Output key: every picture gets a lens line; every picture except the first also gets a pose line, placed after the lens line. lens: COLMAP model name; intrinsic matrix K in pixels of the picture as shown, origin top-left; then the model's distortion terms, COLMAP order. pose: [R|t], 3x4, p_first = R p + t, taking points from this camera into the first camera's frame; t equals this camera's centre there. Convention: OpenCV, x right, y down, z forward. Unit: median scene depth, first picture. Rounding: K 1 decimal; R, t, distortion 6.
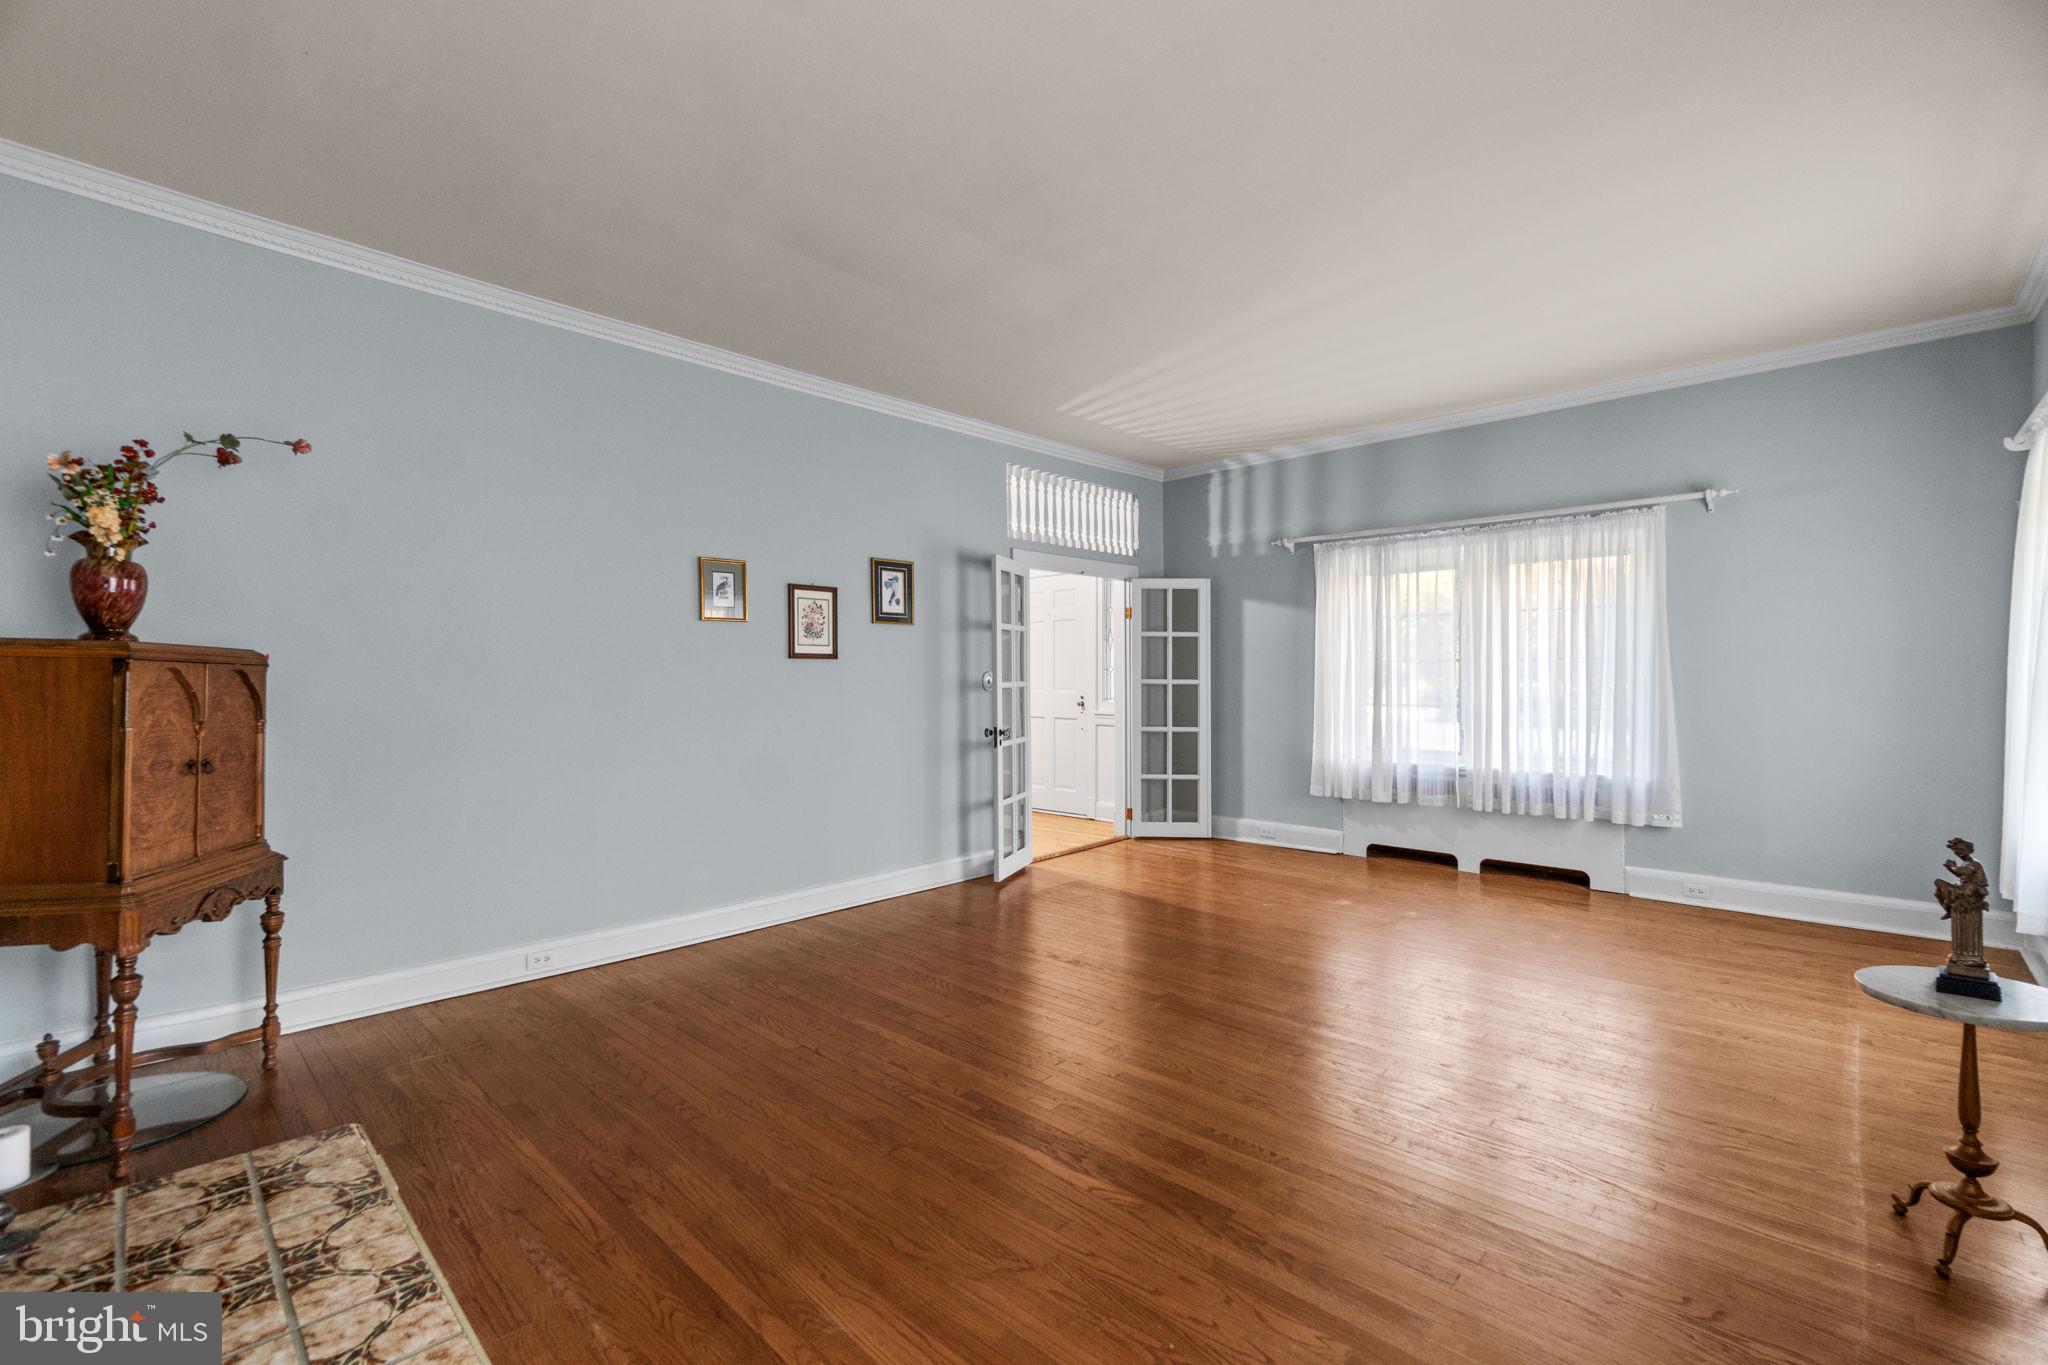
lens RADIAL K [[879.3, 0, 1024.0], [0, 879.3, 682.5], [0, 0, 1]] dist [-0.002209, -0.000261]
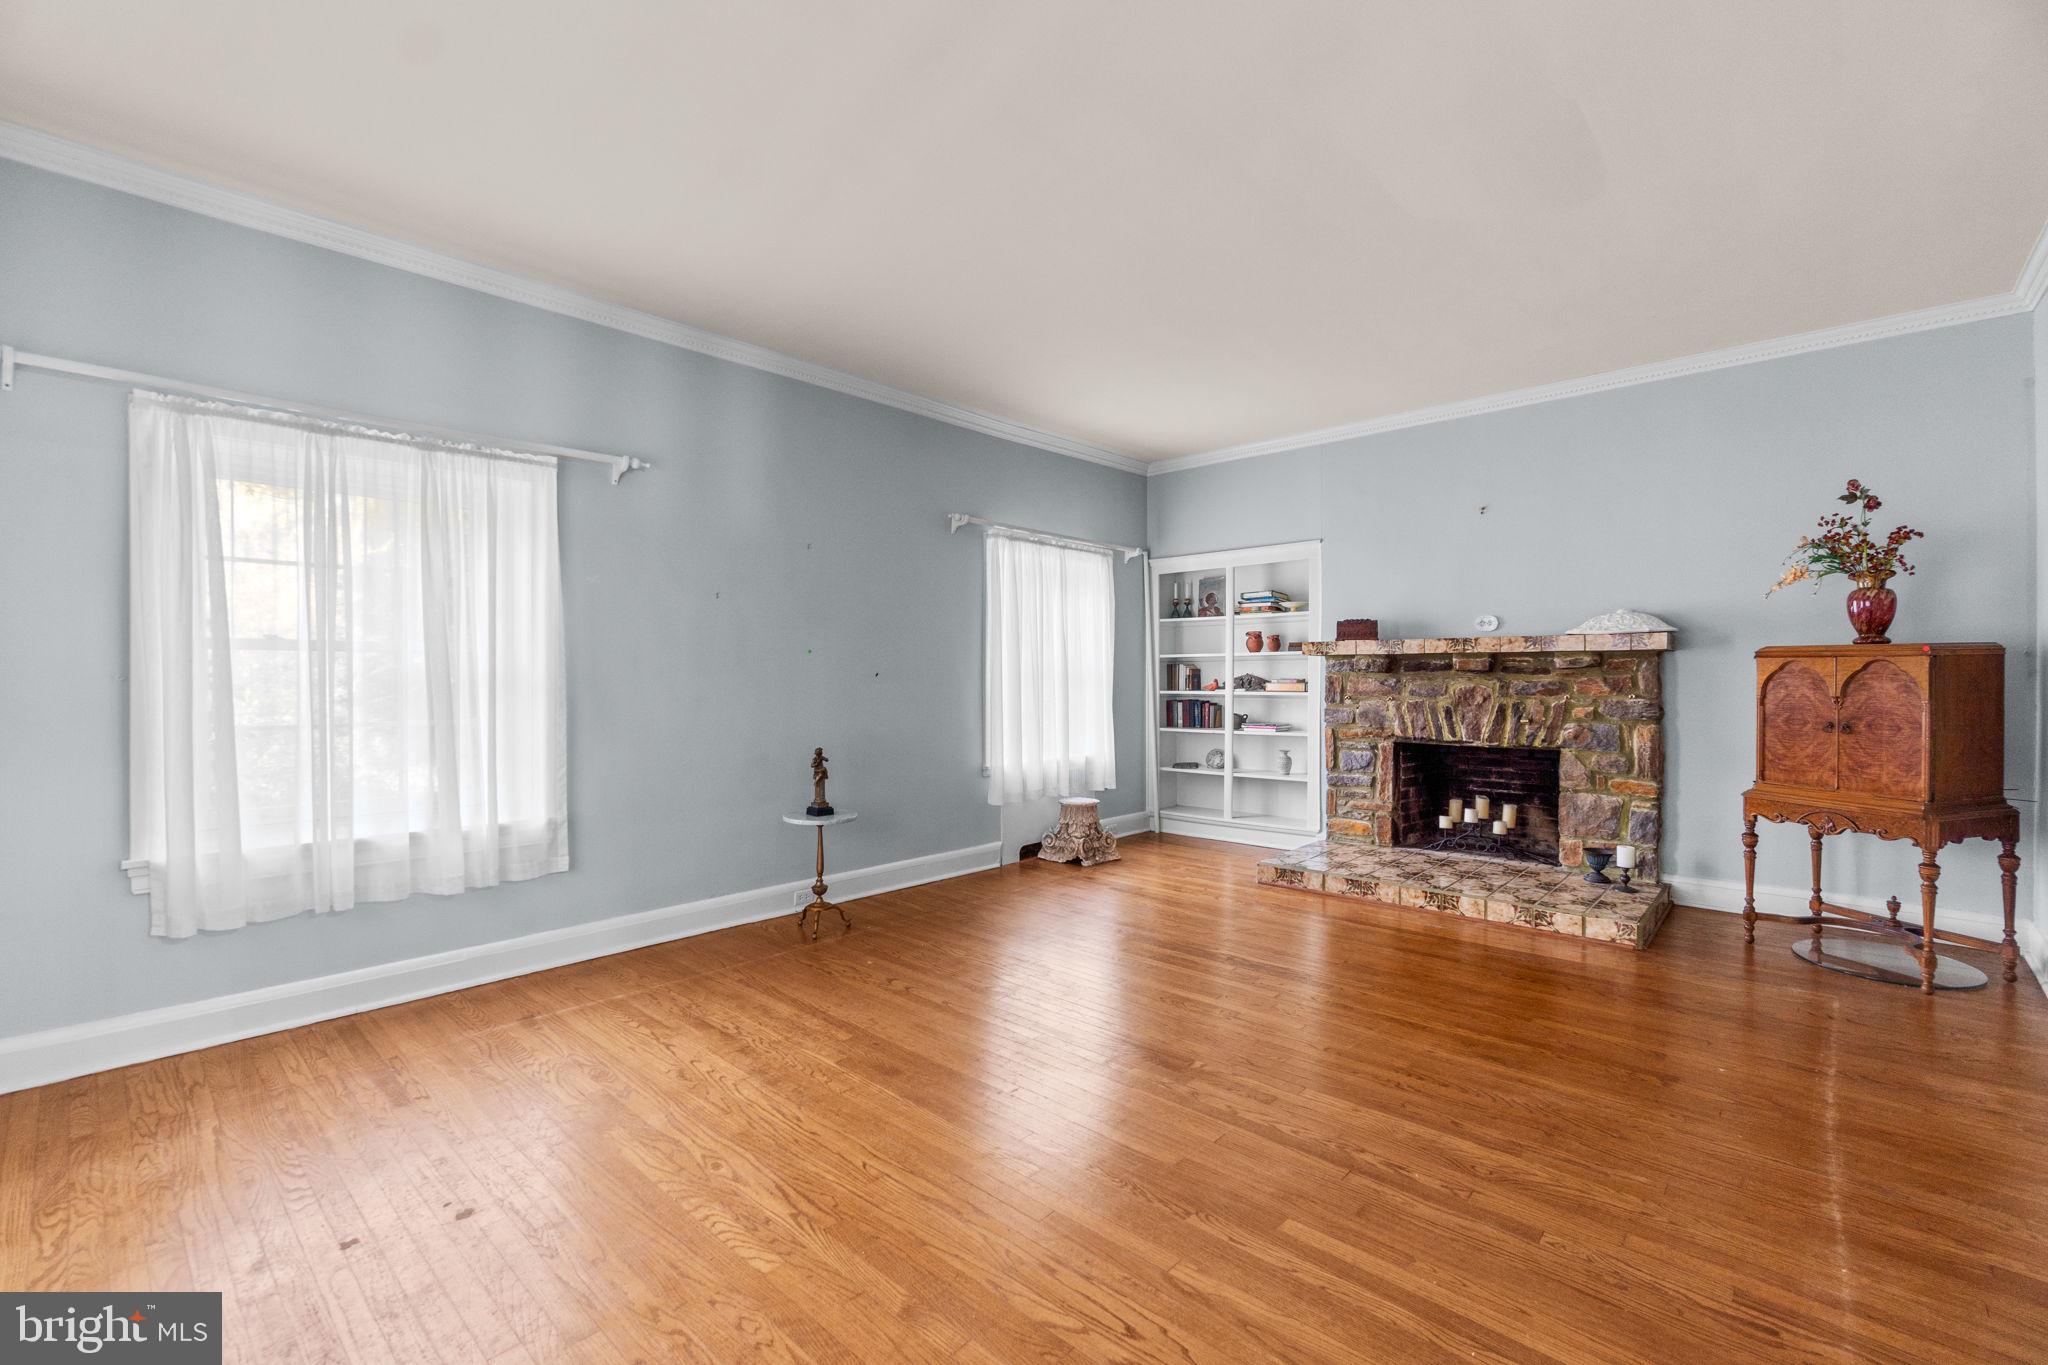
lens RADIAL K [[879.3, 0, 1024.0], [0, 879.3, 682.5], [0, 0, 1]] dist [-0.002209, -0.000261]
pose [[-0.999835, 0.012601, -0.013114, 0.228852], [0.012477, 0.999877, 0.009519, -0.006124], [0.013232, 0.009354, -0.999869, 1.290143]]
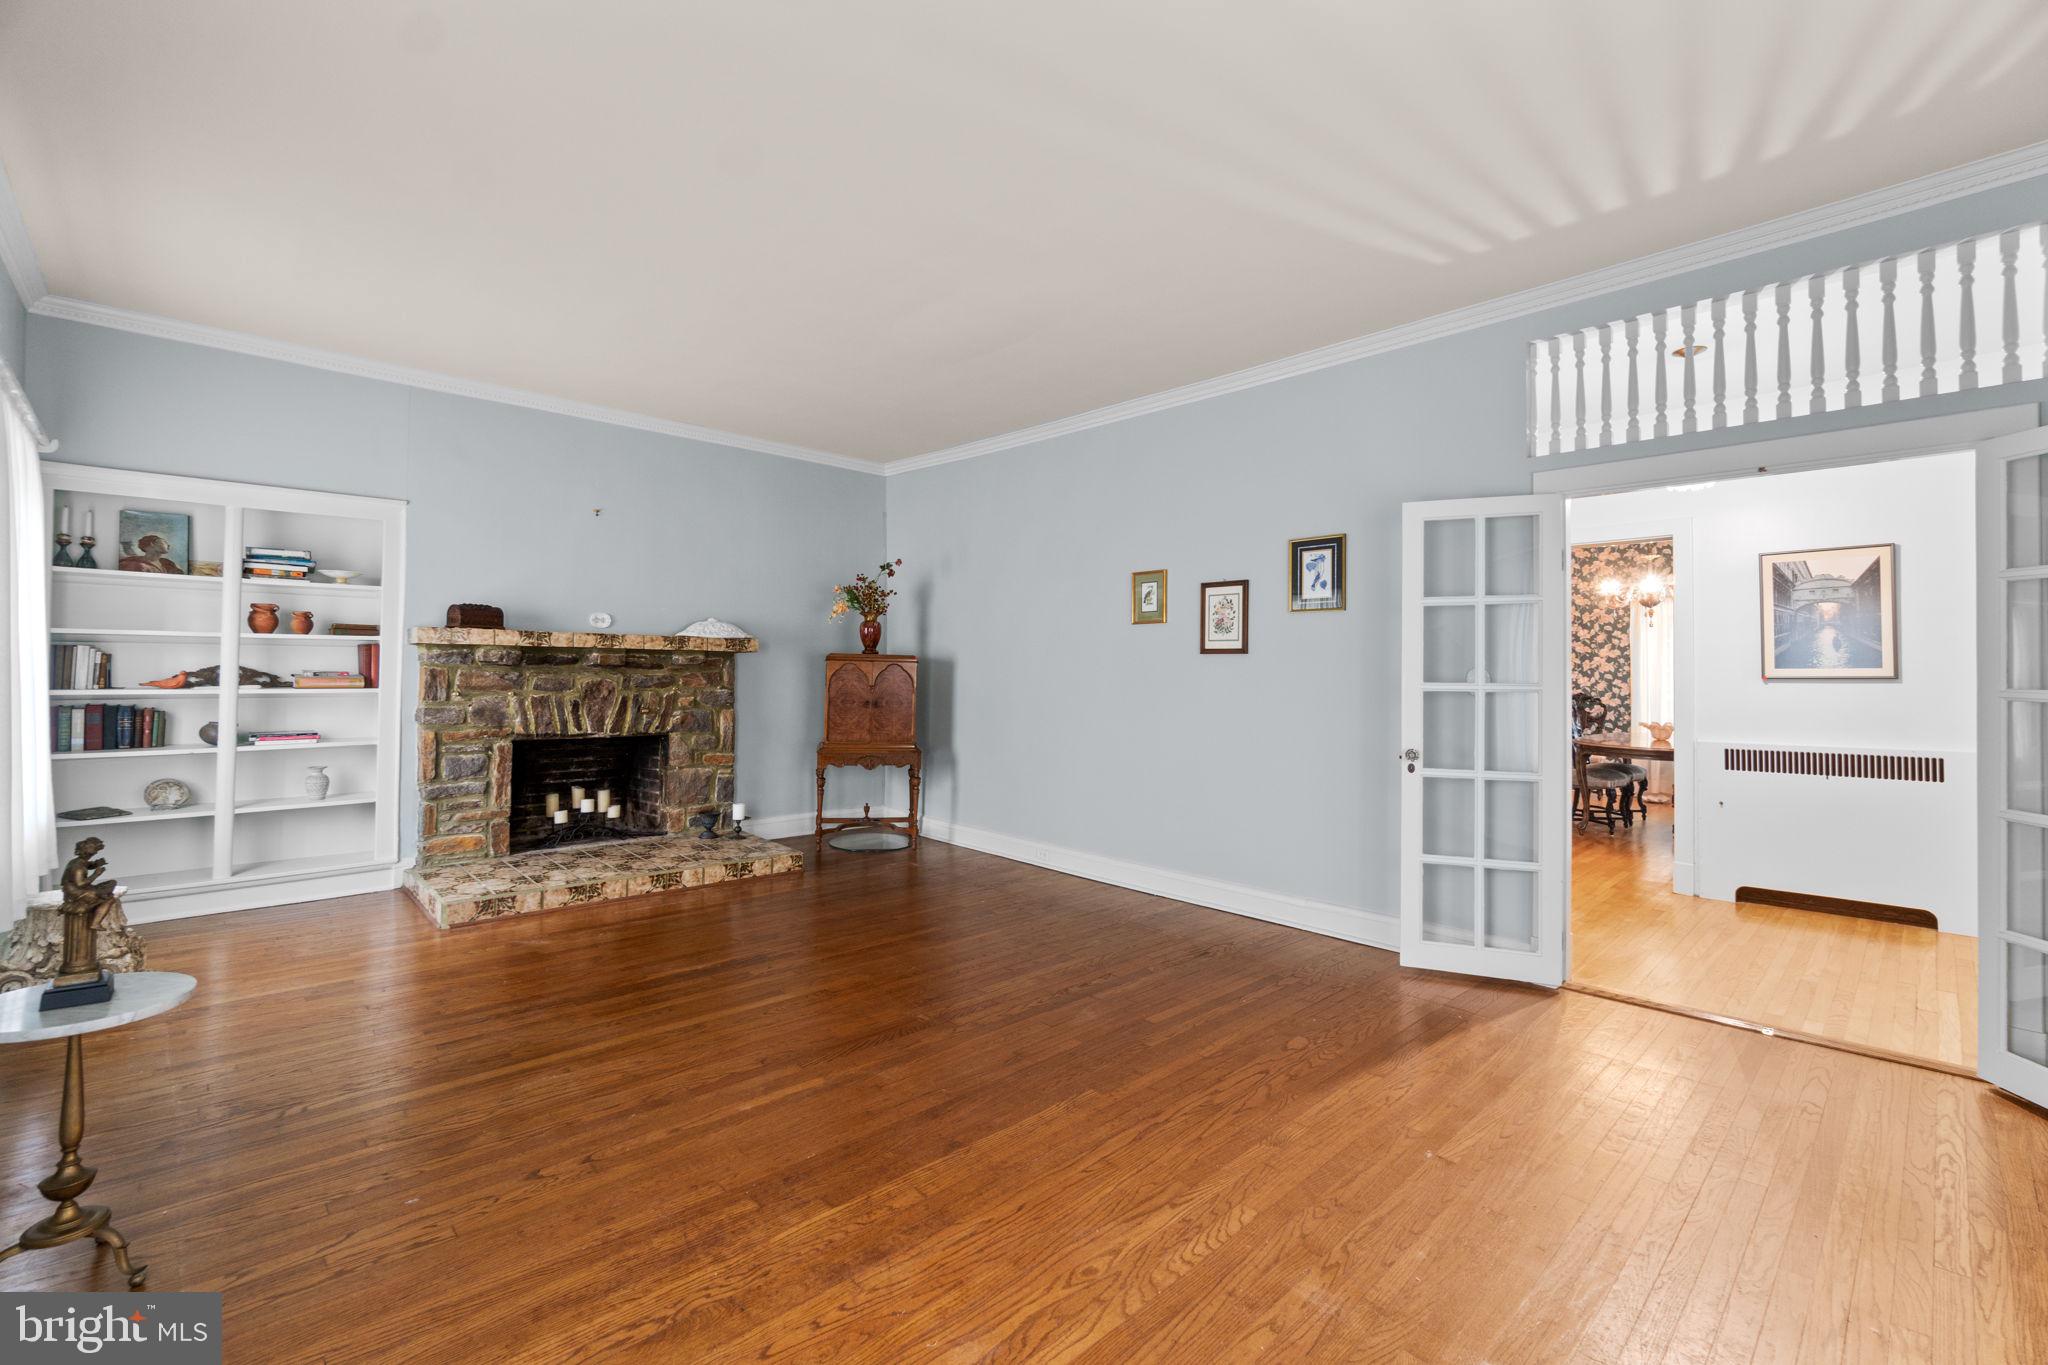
lens RADIAL K [[887.1, 0, 1025.4], [0, 887.1, 656.6], [0, 0, 1]] dist [-0.002430, -0.000085]
pose [[-0.047203, -0.006718, -0.998863, 0.781412], [-0.012609, 0.999902, -0.006129, -0.014455], [0.998806, 0.012306, -0.047283, 0.810874]]
